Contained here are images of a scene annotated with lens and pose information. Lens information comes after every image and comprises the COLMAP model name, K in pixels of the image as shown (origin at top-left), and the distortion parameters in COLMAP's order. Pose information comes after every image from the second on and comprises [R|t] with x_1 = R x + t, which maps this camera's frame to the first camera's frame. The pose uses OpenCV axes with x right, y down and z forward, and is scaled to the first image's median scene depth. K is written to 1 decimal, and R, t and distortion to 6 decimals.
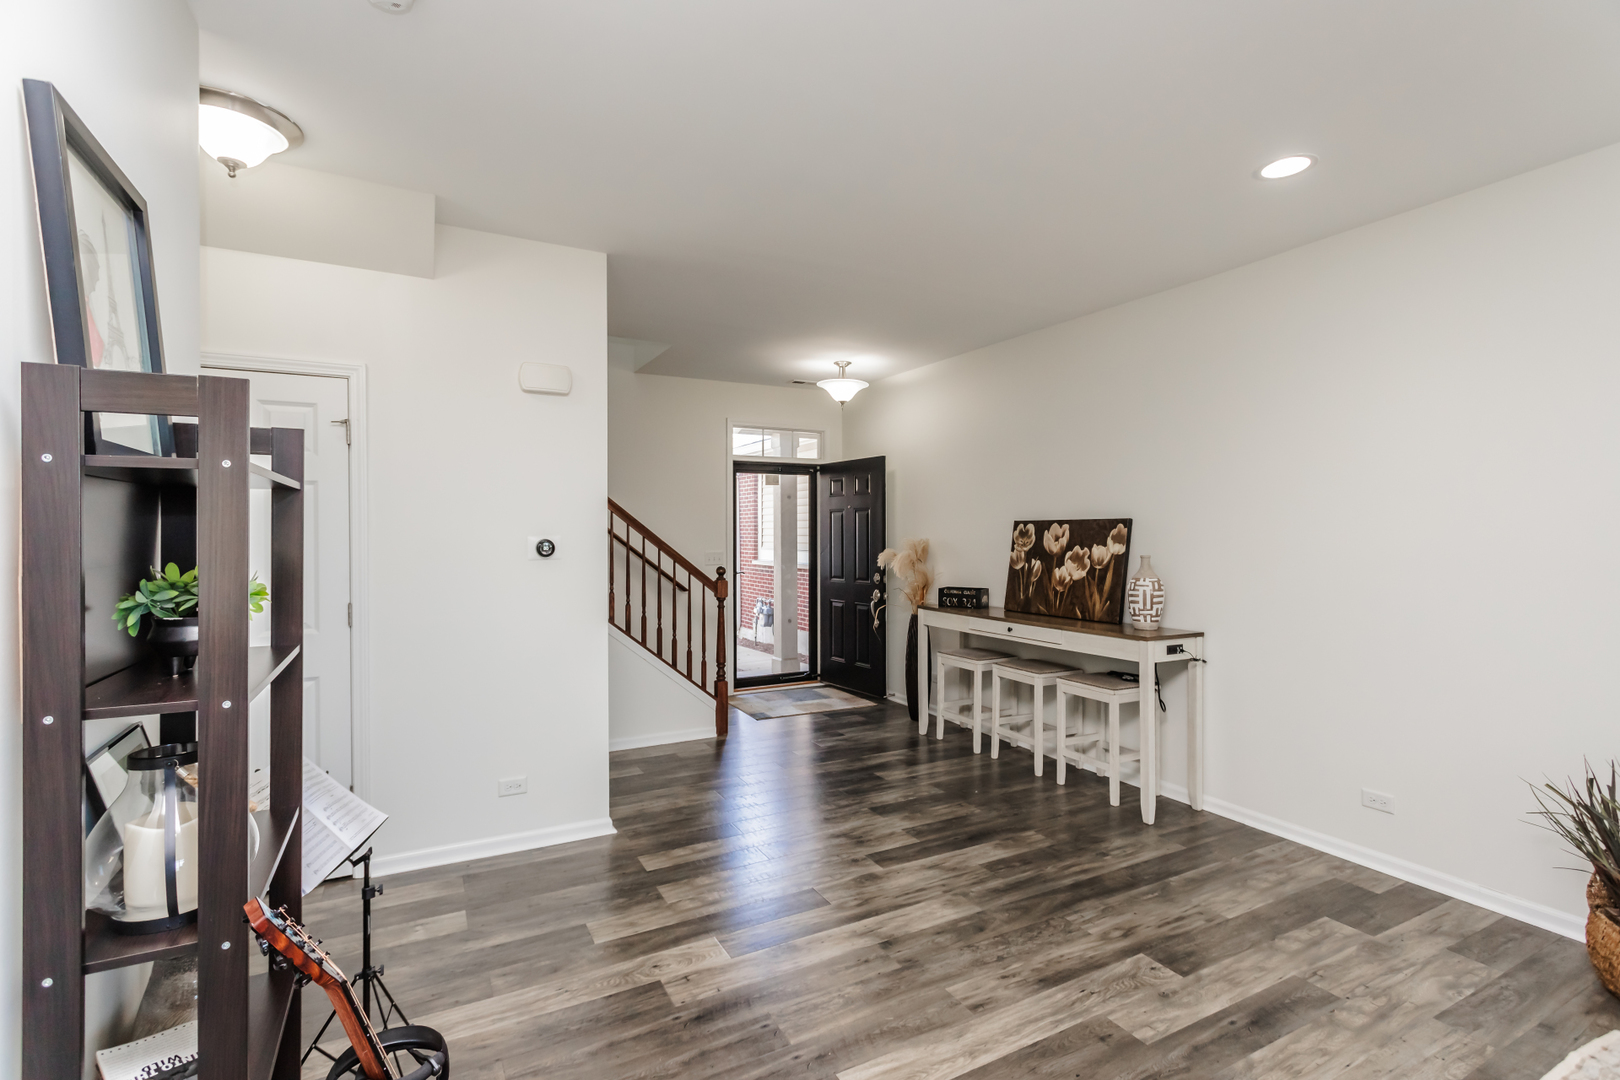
lens RADIAL K [[745.2, 0, 810.0], [0, 745.2, 540.0], [0, 0, 1]] dist [0.000679, 0.000320]
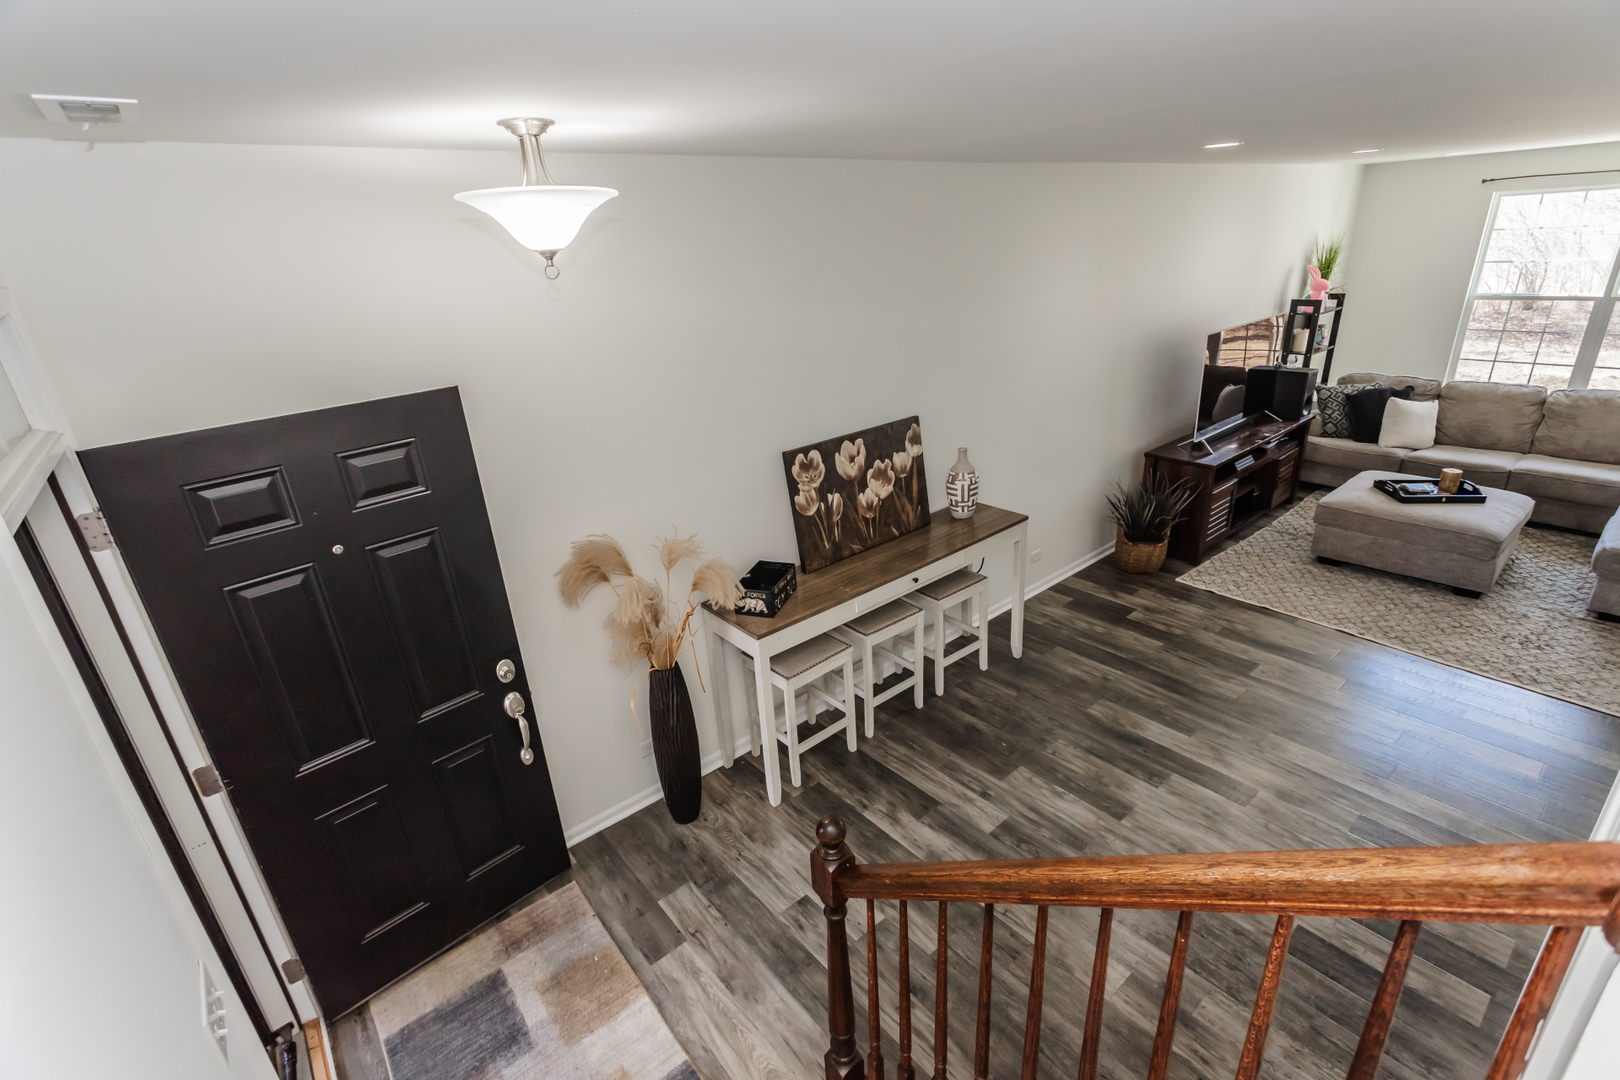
lens RADIAL K [[745.2, 0, 810.0], [0, 745.2, 540.0], [0, 0, 1]] dist [0.000679, 0.000320]
pose [[-0.194713, -0.363106, 0.911176, -0.426277], [0.064349, 0.922225, 0.381260, -0.233226], [-0.978747, 0.132870, -0.156204, 1.201421]]
